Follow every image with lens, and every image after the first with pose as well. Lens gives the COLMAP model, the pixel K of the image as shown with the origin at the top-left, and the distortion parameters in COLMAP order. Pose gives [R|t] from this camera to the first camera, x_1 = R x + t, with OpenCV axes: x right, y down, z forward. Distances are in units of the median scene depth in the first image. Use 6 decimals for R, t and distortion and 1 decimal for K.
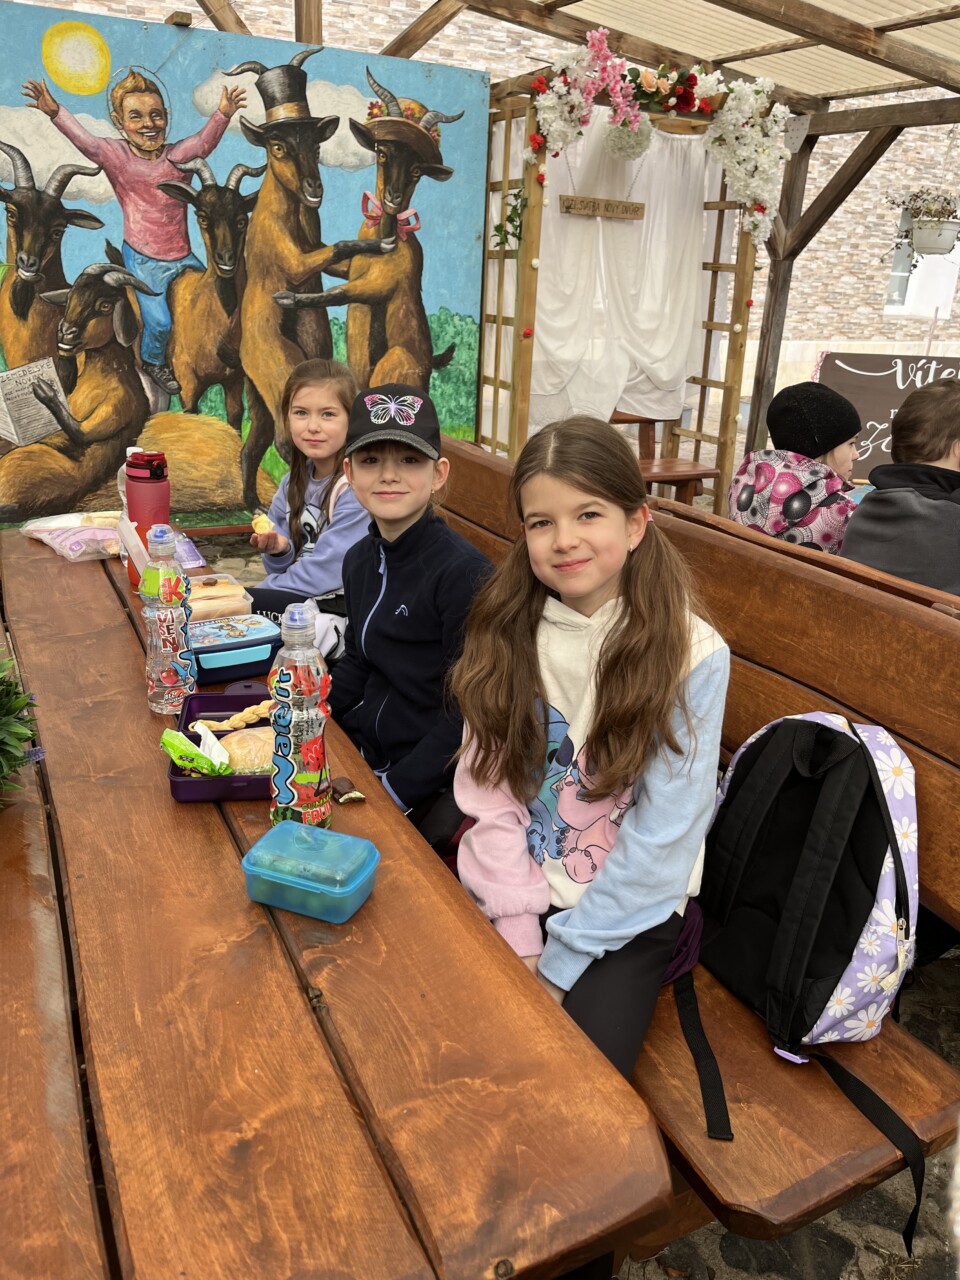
lens RADIAL K [[965.7, 0, 471.2], [0, 965.7, 631.9], [0, 0, 1]] dist [0.060860, -0.086912]
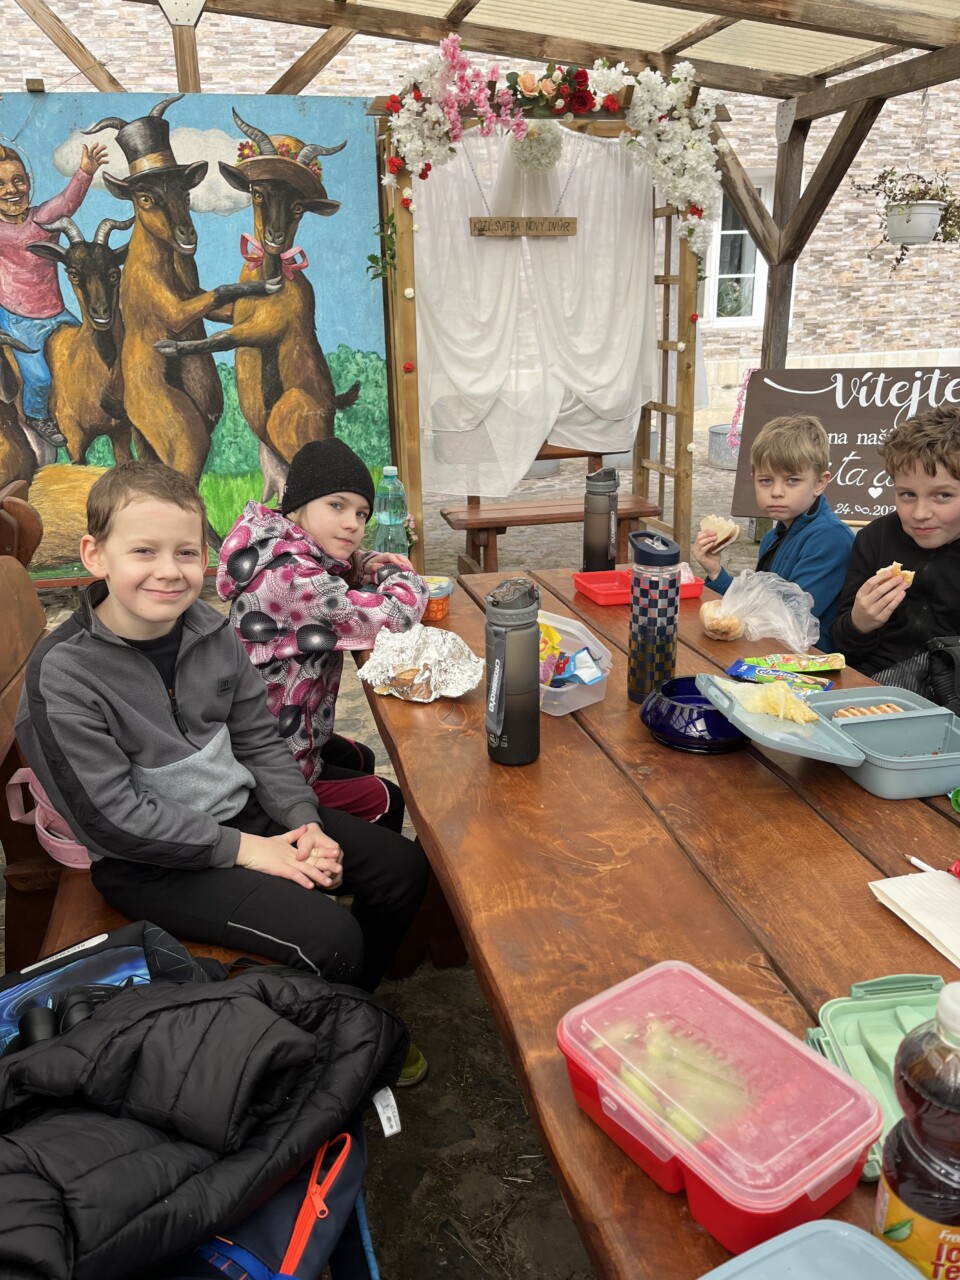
lens RADIAL K [[965.7, 0, 476.8], [0, 965.7, 646.3], [0, 0, 1]] dist [0.060860, -0.086912]
pose [[0.966754, 0.015796, -0.255219, 0.368634], [-0.020329, 0.999679, -0.015136, -0.026126], [0.254898, 0.019821, 0.966765, 0.117065]]
